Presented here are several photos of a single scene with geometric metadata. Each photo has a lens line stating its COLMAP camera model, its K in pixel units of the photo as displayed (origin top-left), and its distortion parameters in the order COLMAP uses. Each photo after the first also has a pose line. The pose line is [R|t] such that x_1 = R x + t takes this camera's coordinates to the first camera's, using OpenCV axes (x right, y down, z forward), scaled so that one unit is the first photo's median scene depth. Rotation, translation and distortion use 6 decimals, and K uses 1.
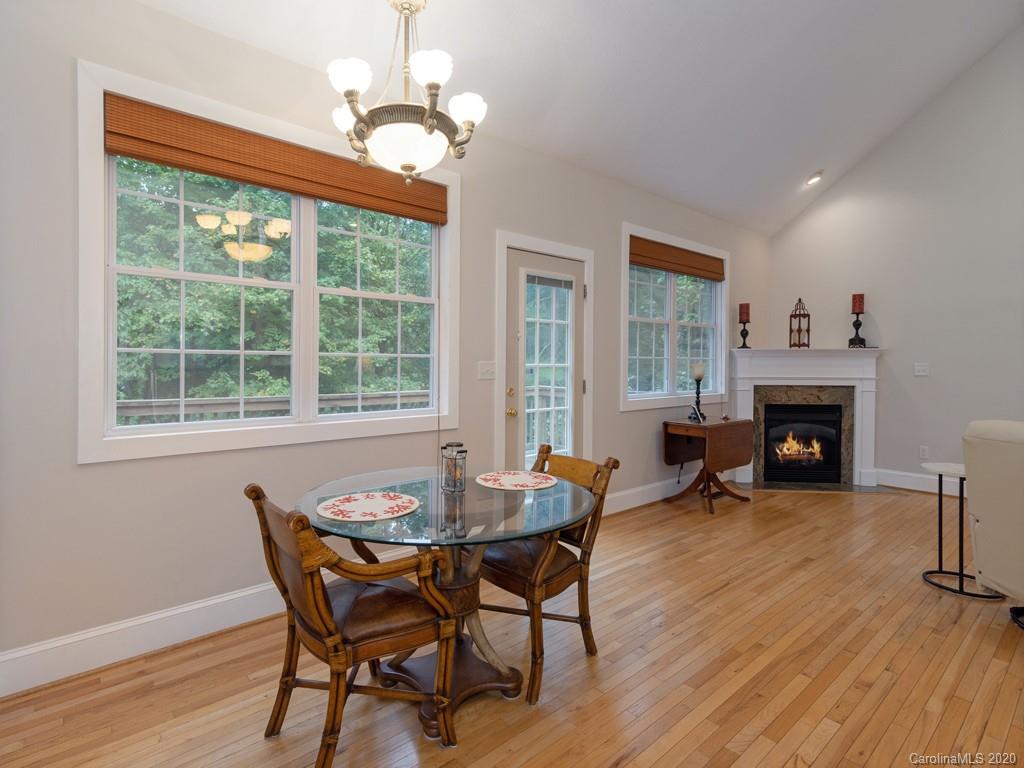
lens RADIAL K [[504.4, 0, 480.9], [0, 504.4, 370.7], [0, 0, 1]] dist [0.013431, -0.002062]
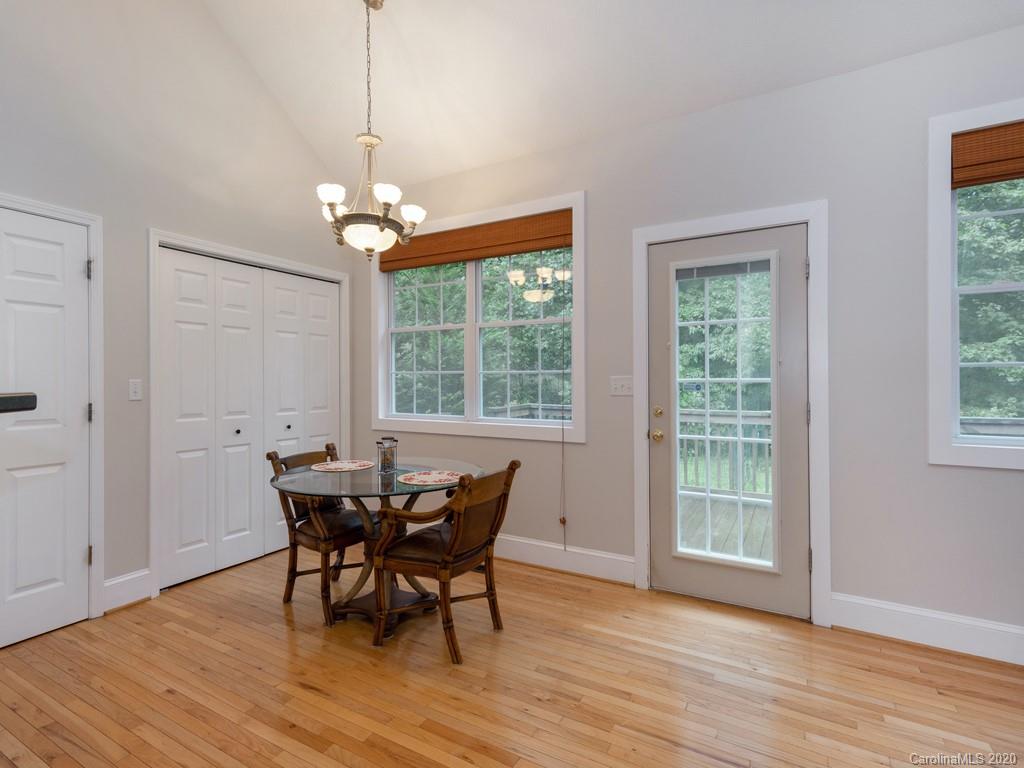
lens RADIAL K [[504.4, 0, 511.9], [0, 504.4, 381.0], [0, 0, 1]] dist [0.013431, -0.002062]
pose [[0.357322, 0.000793, -0.933981, 0.506717], [-0.008200, 0.999964, -0.002288, -0.003517], [0.933945, 0.008476, 0.357316, 0.302813]]
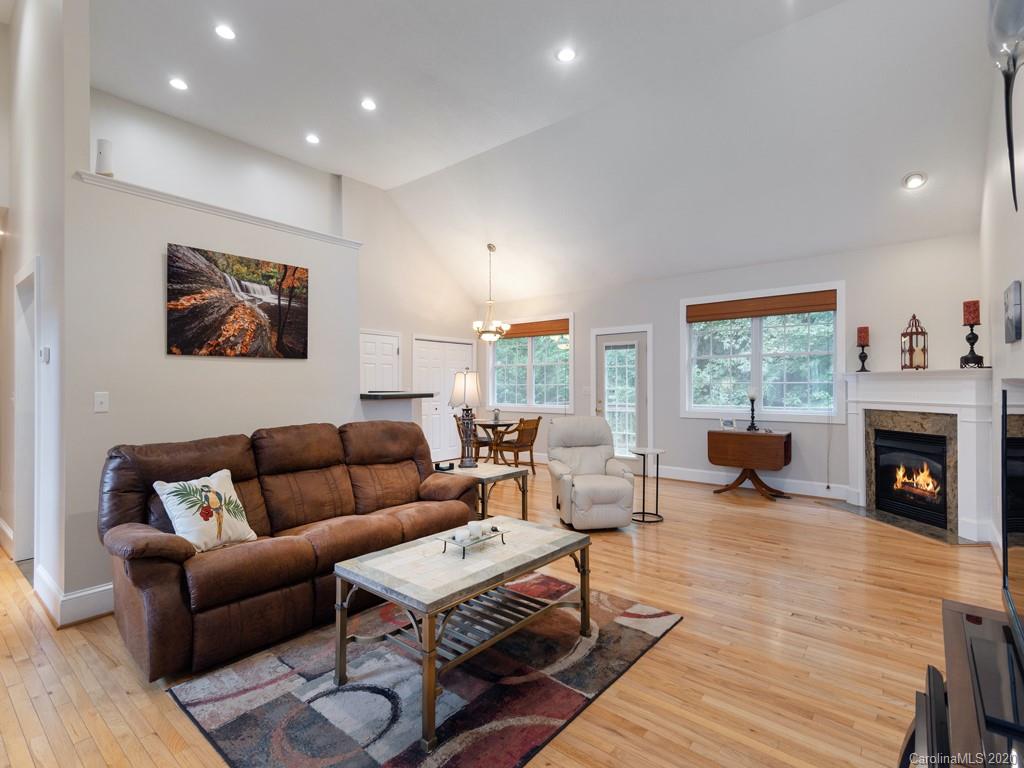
lens RADIAL K [[504.4, 0, 510.1], [0, 504.4, 378.6], [0, 0, 1]] dist [0.013431, -0.002062]
pose [[0.192332, -0.017110, -0.981181, 1.398784], [-0.008657, 0.999779, -0.019132, -0.005693], [0.981292, 0.012174, 0.192141, 0.129240]]
